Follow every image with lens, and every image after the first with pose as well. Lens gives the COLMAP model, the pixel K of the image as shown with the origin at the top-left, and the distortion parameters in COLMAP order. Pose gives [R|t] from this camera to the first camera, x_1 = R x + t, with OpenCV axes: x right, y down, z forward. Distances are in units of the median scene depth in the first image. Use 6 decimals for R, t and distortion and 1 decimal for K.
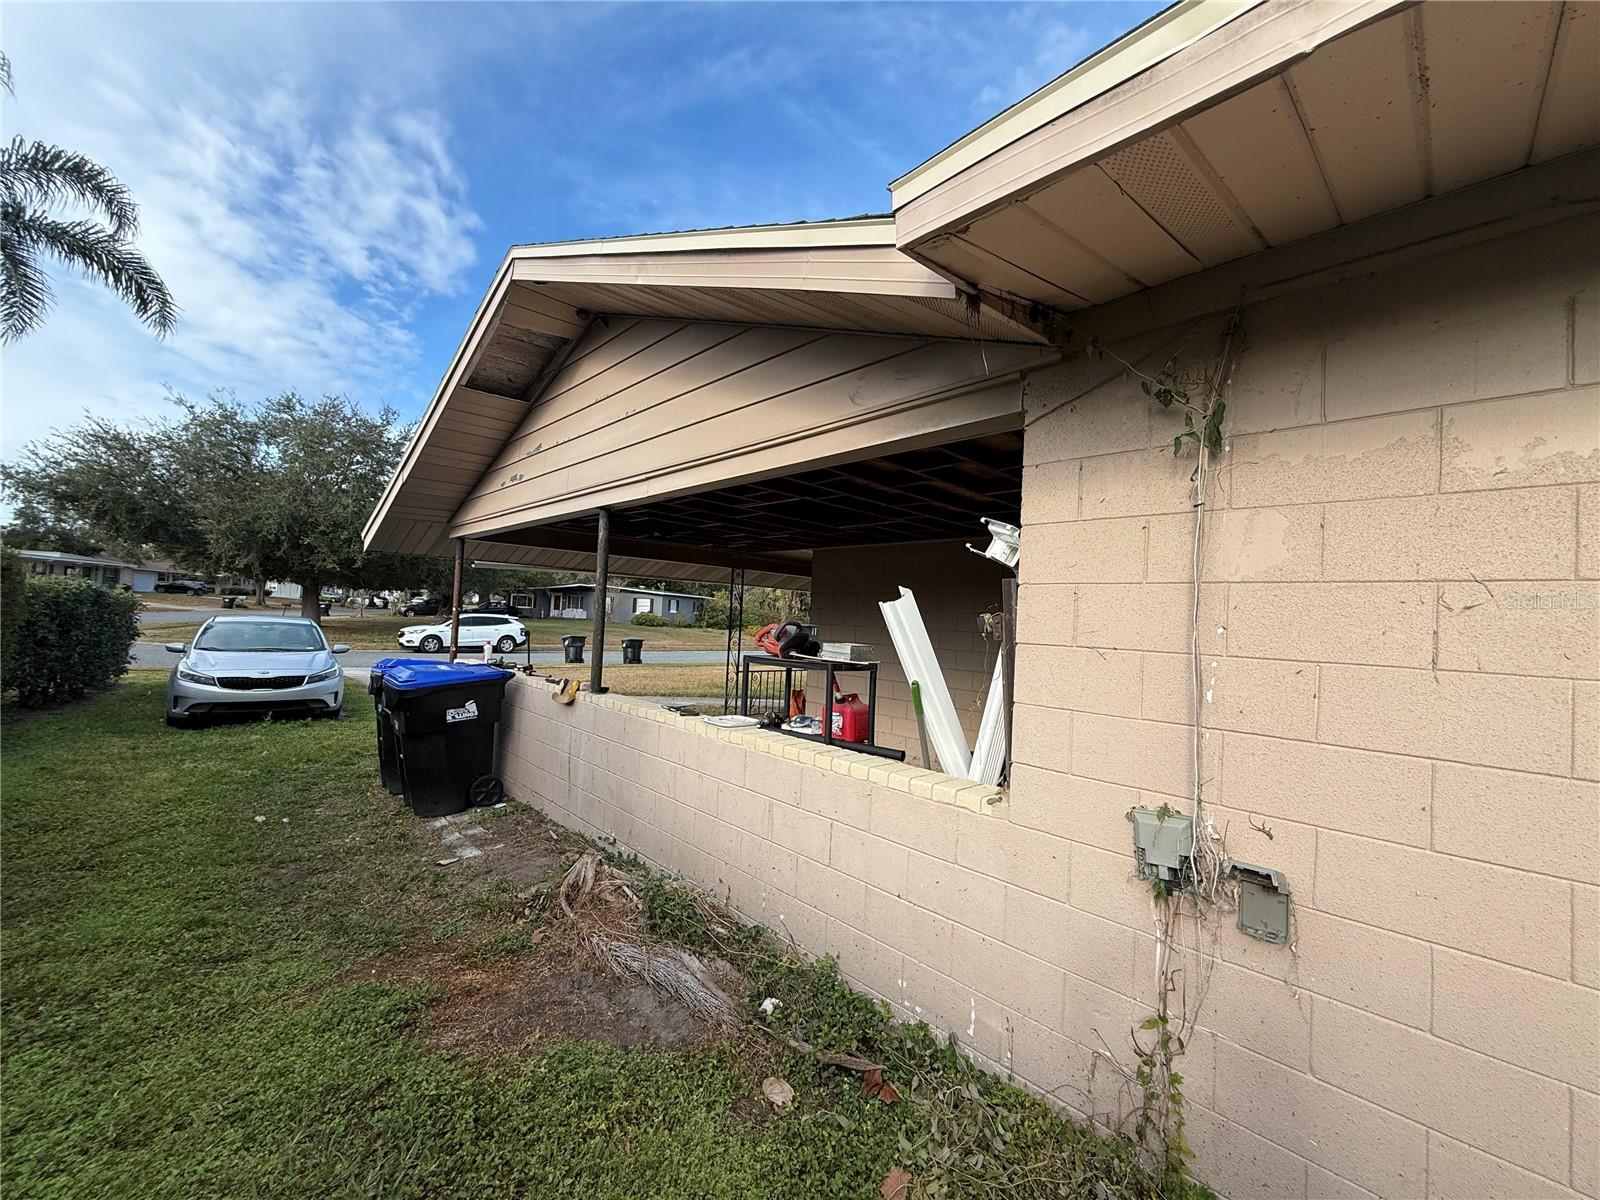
lens RADIAL K [[635.9, 0, 795.6], [0, 635.9, 597.7], [0, 0, 1]] dist [0.000816, 0.000669]
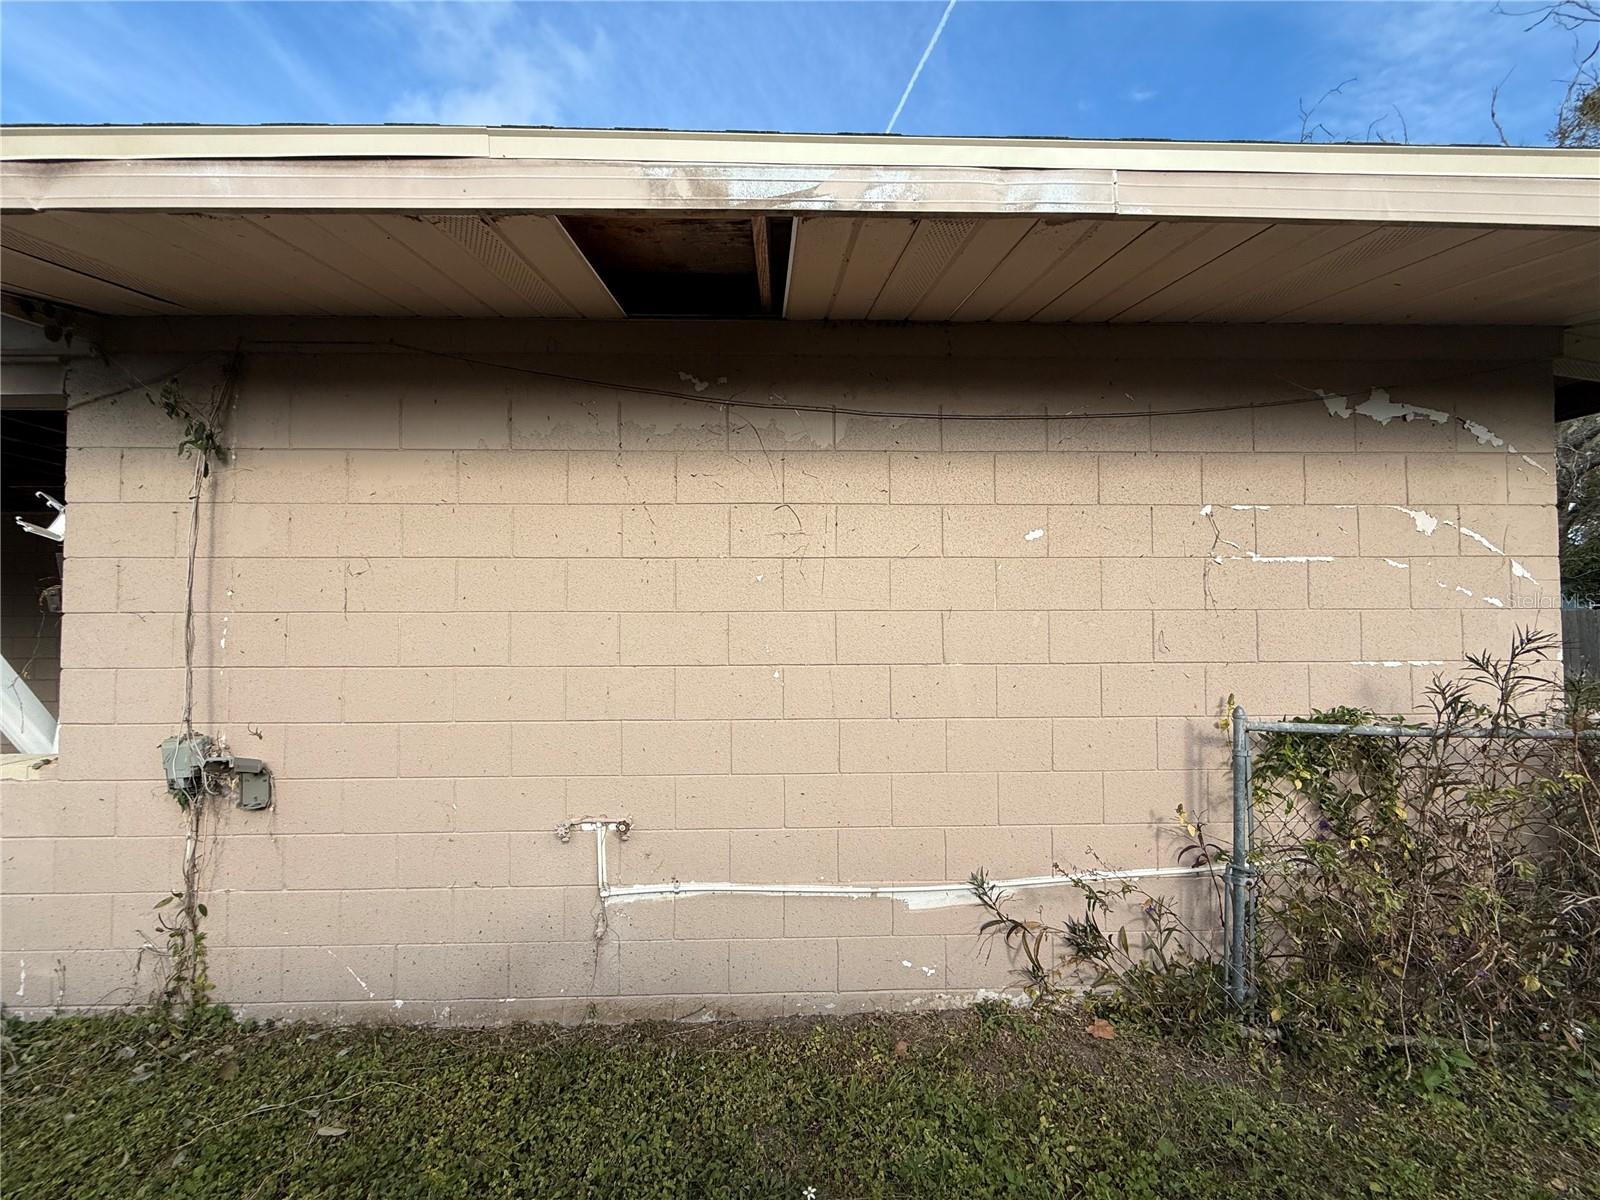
lens RADIAL K [[635.9, 0, 795.6], [0, 635.9, 597.7], [0, 0, 1]] dist [0.000816, 0.000669]
pose [[0.673821, -0.032343, 0.738186, 0.473467], [0.010465, 0.999359, 0.034234, 0.026727], [-0.738820, -0.015342, 0.673728, -0.767554]]
